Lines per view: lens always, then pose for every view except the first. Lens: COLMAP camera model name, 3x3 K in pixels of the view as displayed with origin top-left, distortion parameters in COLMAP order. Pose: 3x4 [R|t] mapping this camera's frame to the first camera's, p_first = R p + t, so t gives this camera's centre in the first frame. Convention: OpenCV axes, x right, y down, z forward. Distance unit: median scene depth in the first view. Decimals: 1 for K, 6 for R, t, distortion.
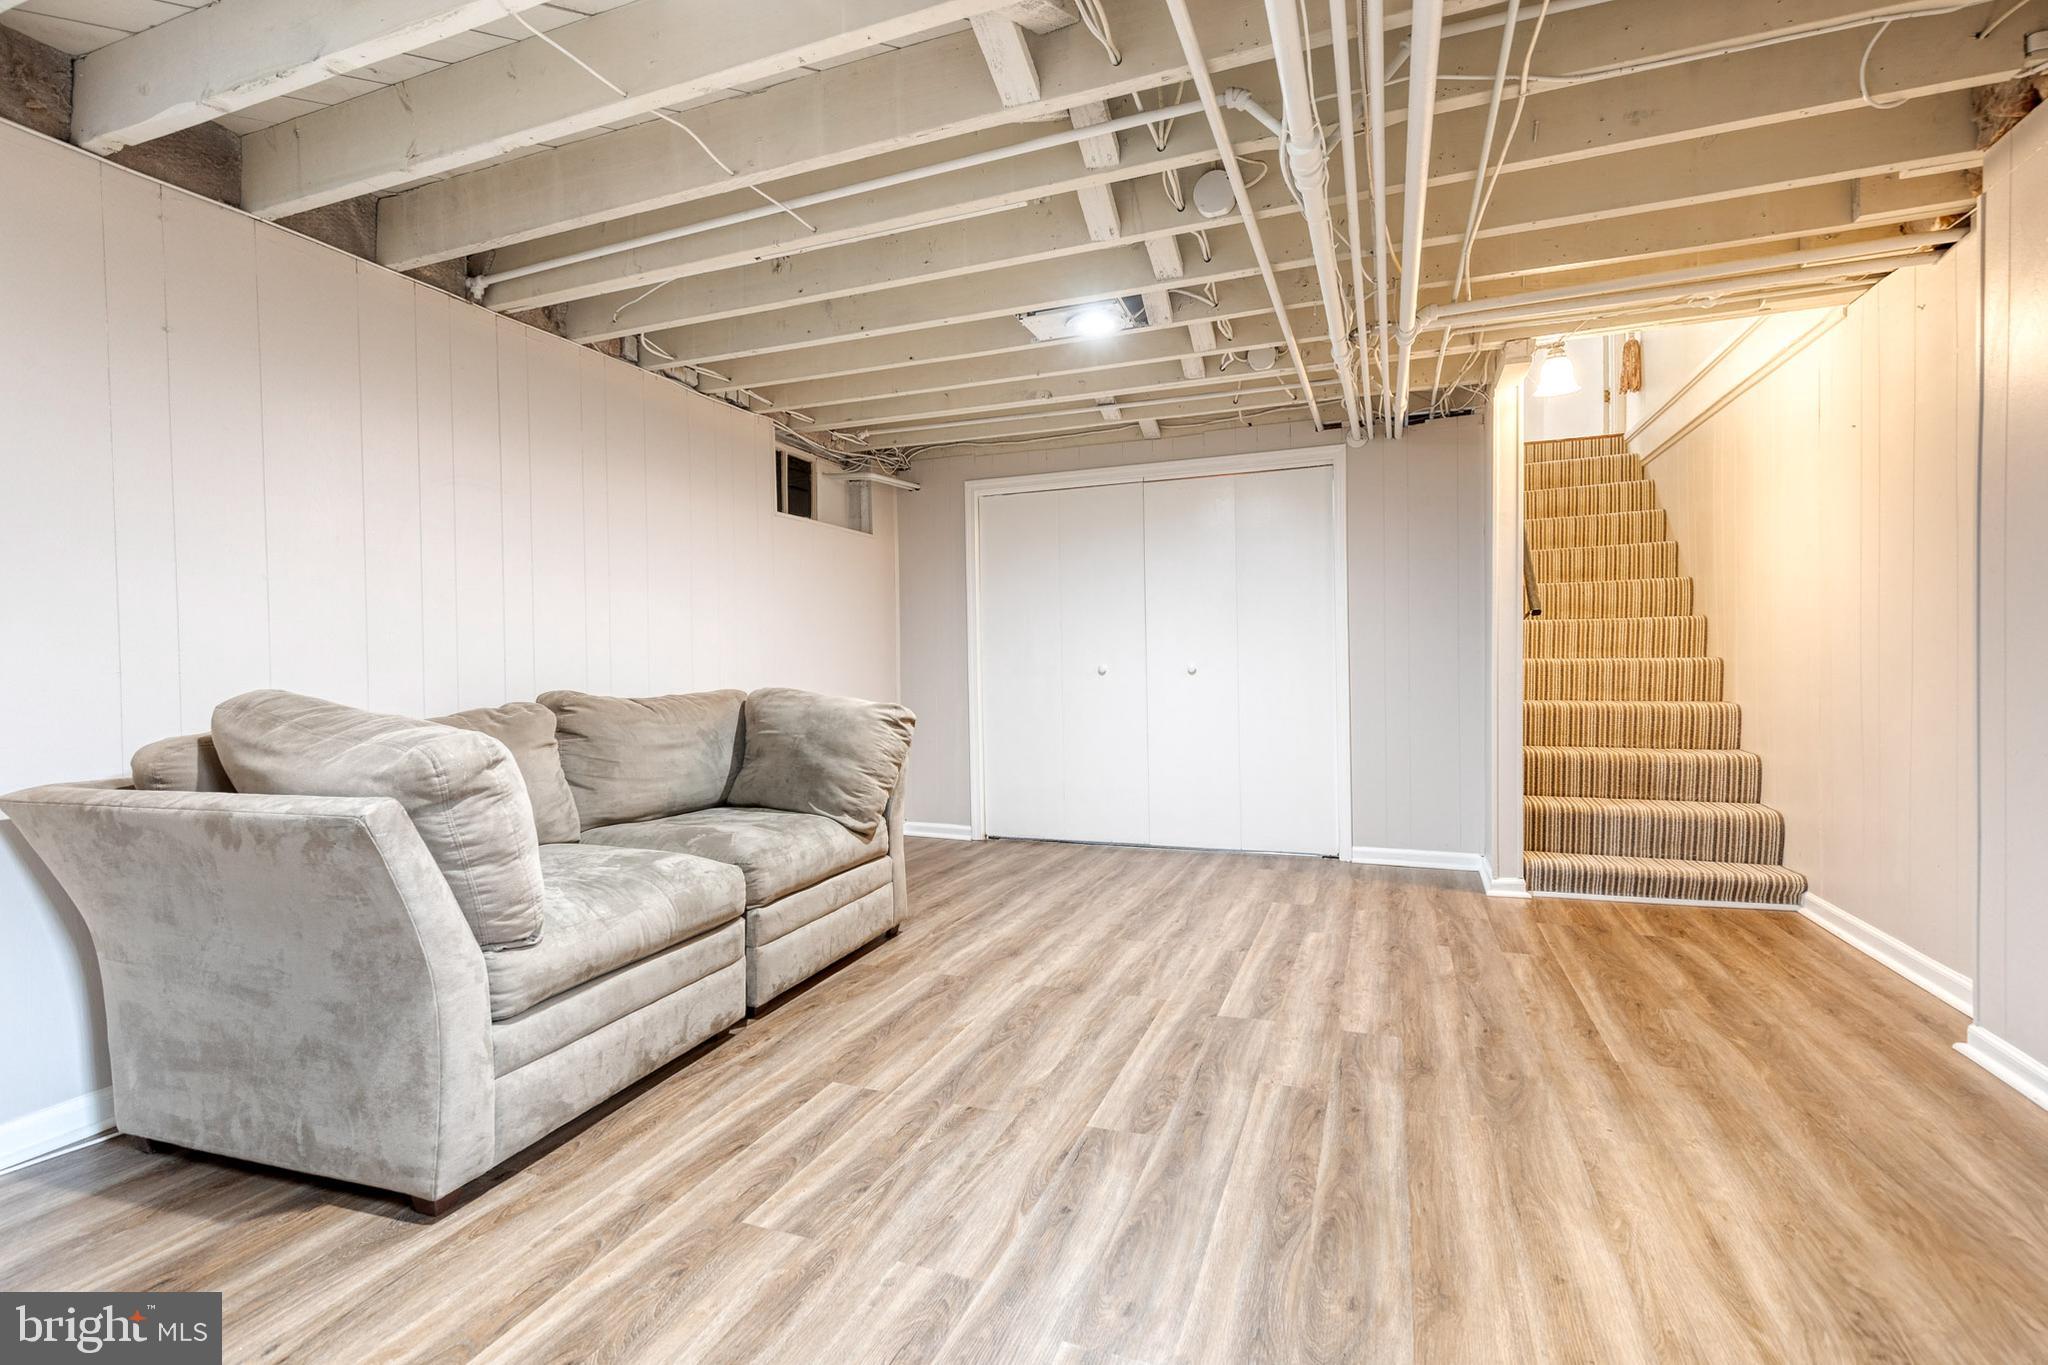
lens RADIAL K [[918.9, 0, 1039.9], [0, 918.9, 675.3], [0, 0, 1]] dist [0.012380, -0.004021]
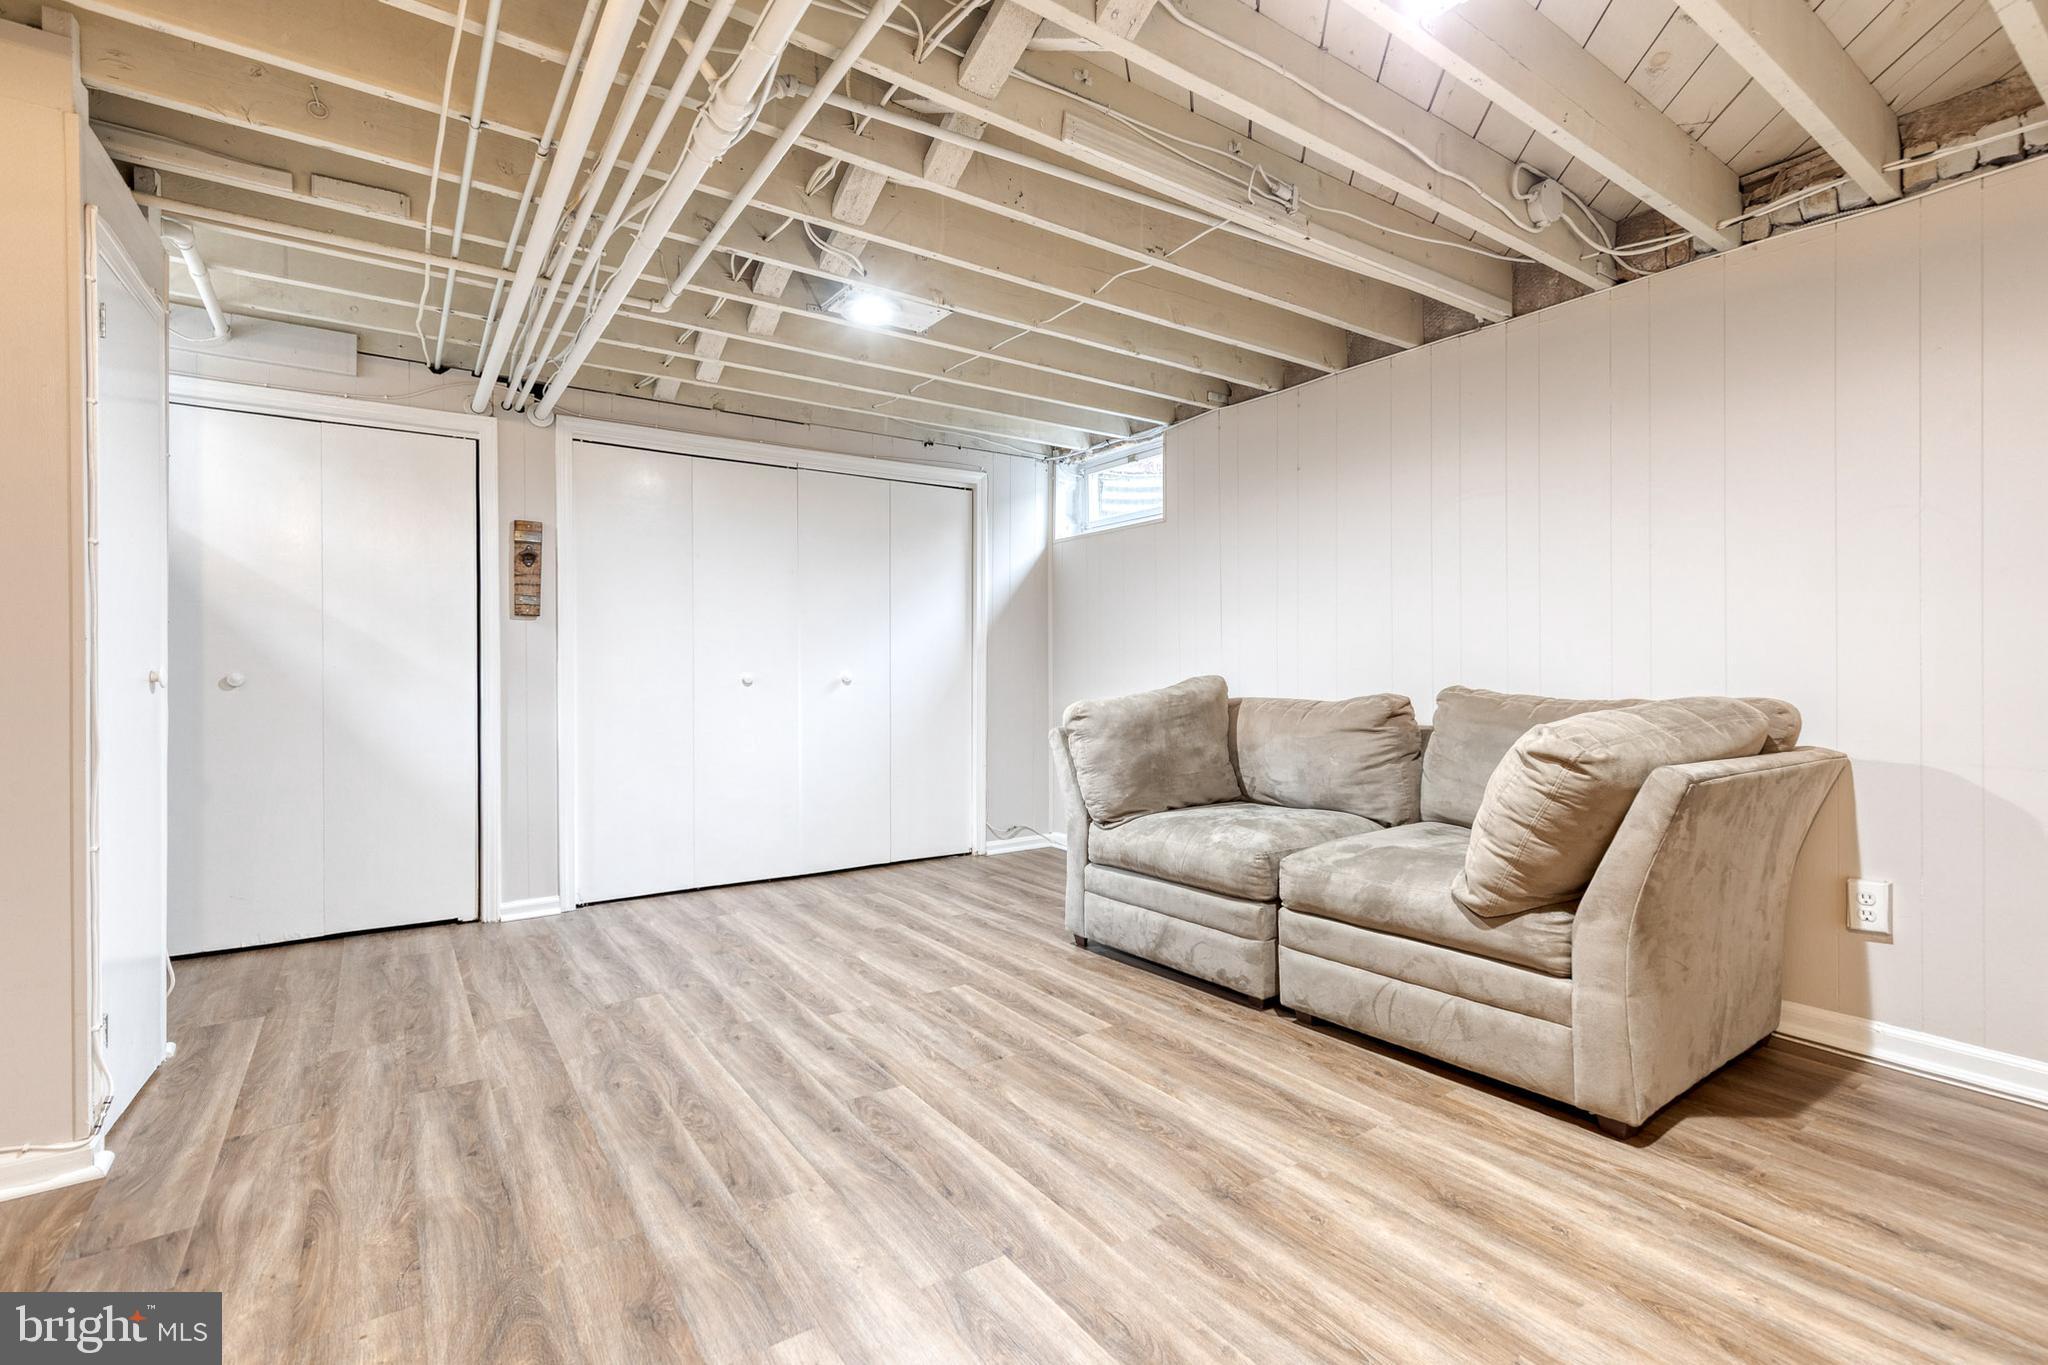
lens RADIAL K [[918.9, 0, 1039.2], [0, 918.9, 679.4], [0, 0, 1]] dist [0.012380, -0.004021]
pose [[-0.555379, 0.027239, -0.831151, 0.814574], [0.003808, 0.999536, 0.030212, -0.030217], [0.831589, 0.013614, -0.555225, 1.636155]]
